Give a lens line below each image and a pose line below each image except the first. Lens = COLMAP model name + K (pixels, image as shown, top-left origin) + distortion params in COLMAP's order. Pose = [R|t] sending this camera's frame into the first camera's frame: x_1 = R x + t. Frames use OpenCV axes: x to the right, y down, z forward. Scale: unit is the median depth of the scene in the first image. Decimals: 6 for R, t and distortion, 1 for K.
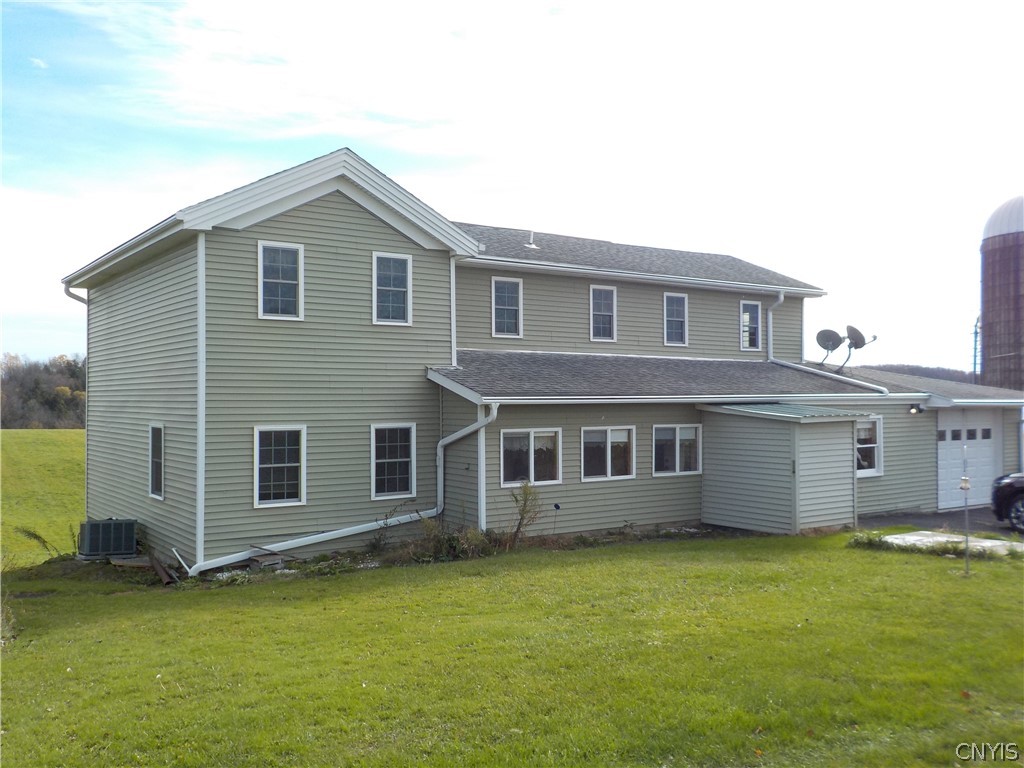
lens RADIAL K [[915.0, 0, 512.0], [0, 915.0, 384.0], [0, 0, 1]] dist [0.013537, 0.011280]
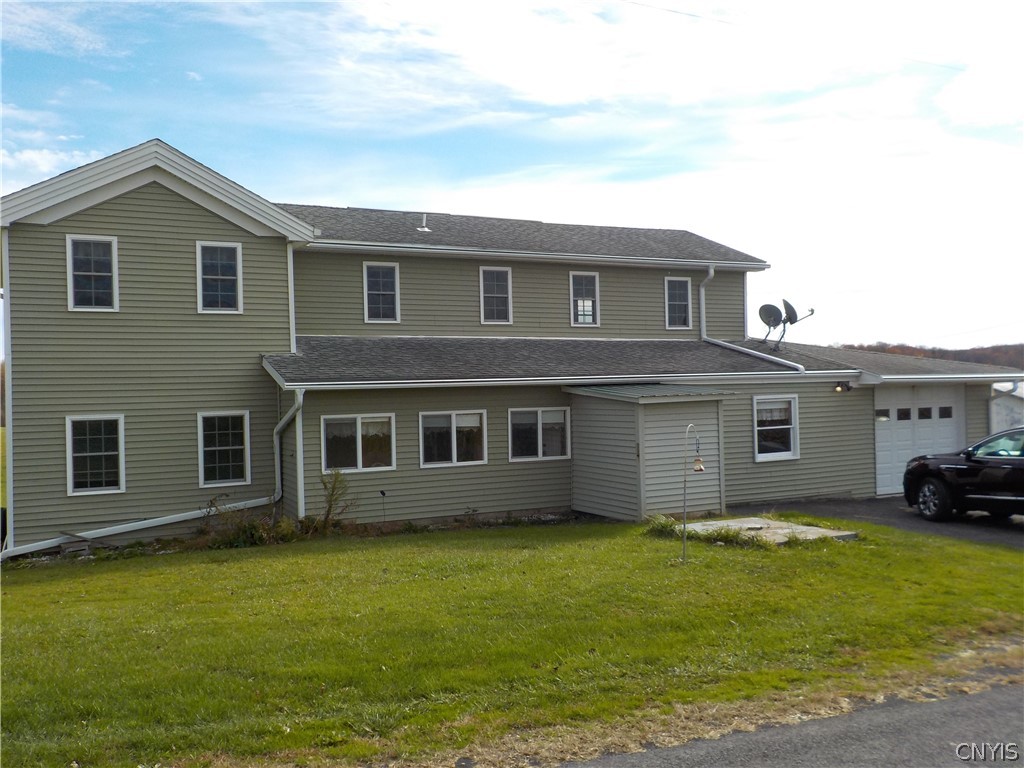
lens RADIAL K [[915.0, 0, 512.0], [0, 915.0, 384.0], [0, 0, 1]] dist [0.013537, 0.011280]
pose [[0.989826, -0.021342, -0.140670, 0.312100], [0.022914, 0.999692, 0.009560, 0.010181], [0.140423, -0.012686, 0.990010, 0.046987]]
